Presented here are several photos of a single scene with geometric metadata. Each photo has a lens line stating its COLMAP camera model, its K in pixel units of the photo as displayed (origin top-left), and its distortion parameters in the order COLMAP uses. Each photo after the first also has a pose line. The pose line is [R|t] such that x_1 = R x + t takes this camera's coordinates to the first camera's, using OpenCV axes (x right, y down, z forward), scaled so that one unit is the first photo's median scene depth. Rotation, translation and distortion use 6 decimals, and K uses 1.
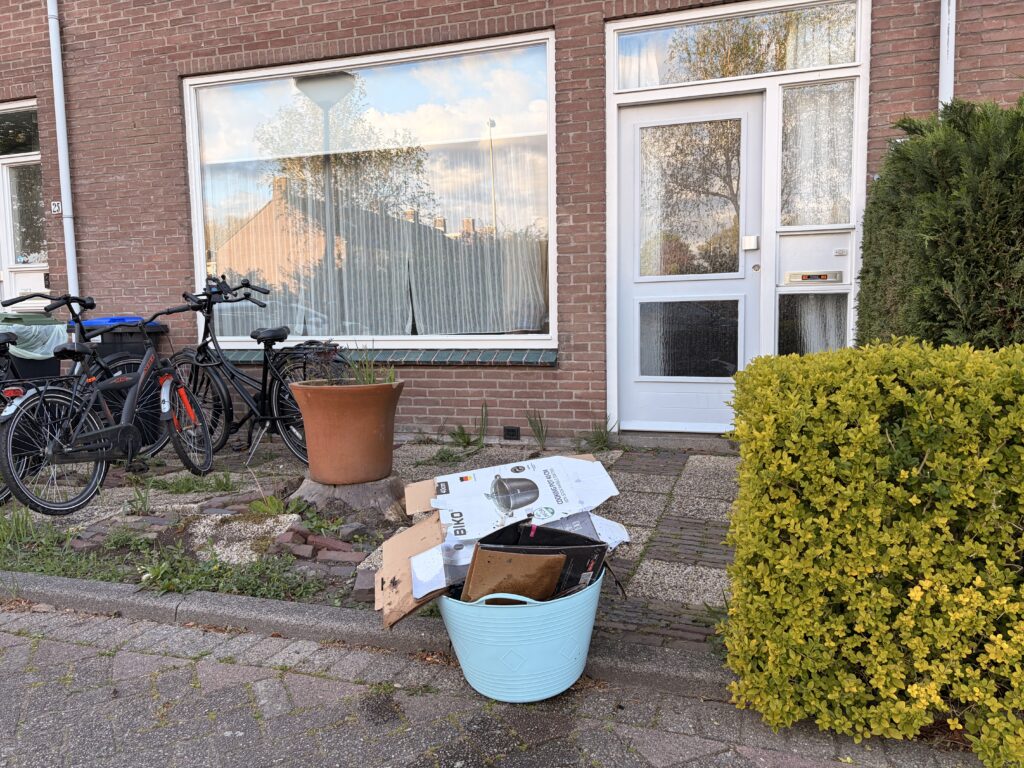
lens RADIAL K [[770.7, 0, 519.0], [0, 770.7, 388.1], [0, 0, 1]] dist [0.025217, -0.013901]
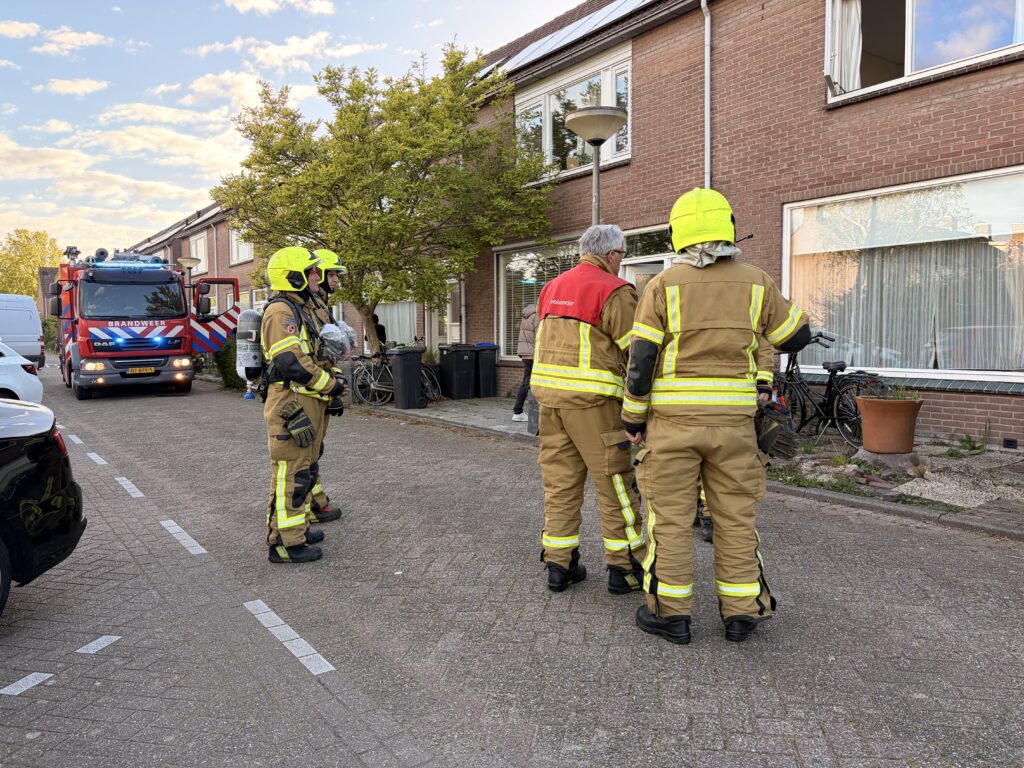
lens RADIAL K [[770.7, 0, 510.6], [0, 770.7, 382.5], [0, 0, 1]] dist [0.025217, -0.013901]
pose [[0.799132, 0.053106, -0.598805, 0.103408], [-0.068214, 0.997667, -0.002555, 0.013974], [0.597273, 0.042889, 0.800891, -0.658233]]
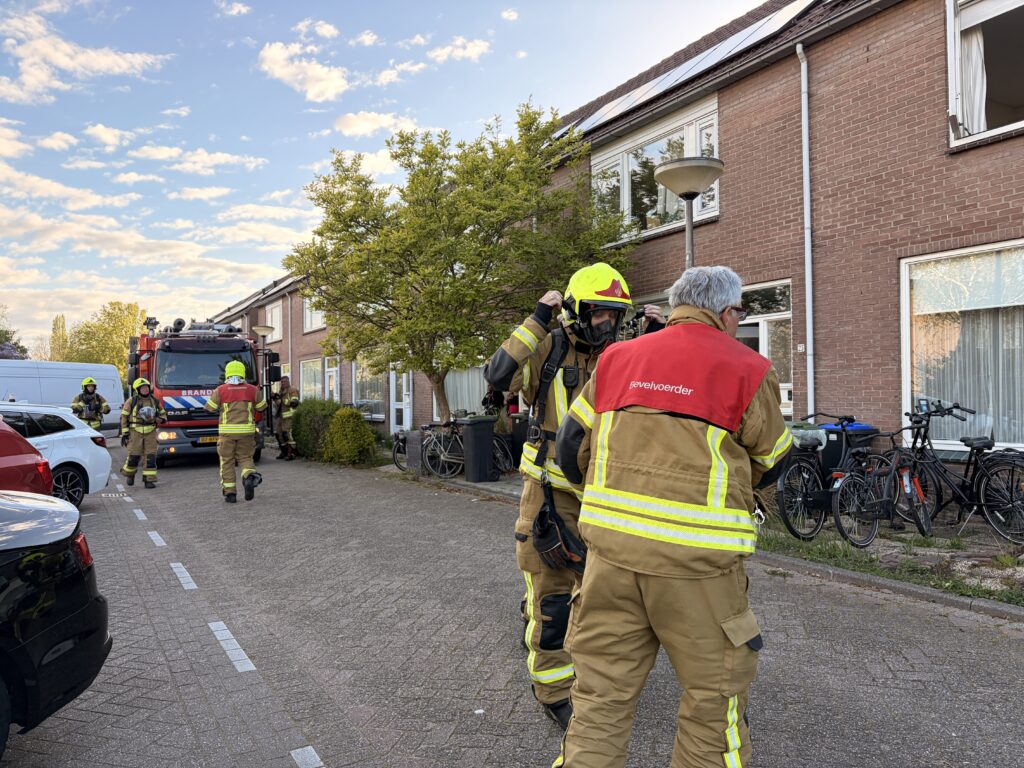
lens RADIAL K [[770.7, 0, 506.5], [0, 770.7, 385.3], [0, 0, 1]] dist [0.025217, -0.013901]
pose [[0.741344, 0.001677, -0.671123, -0.009555], [-0.069583, 0.994799, -0.074378, -0.009113], [0.667508, 0.101839, 0.737606, -0.567018]]
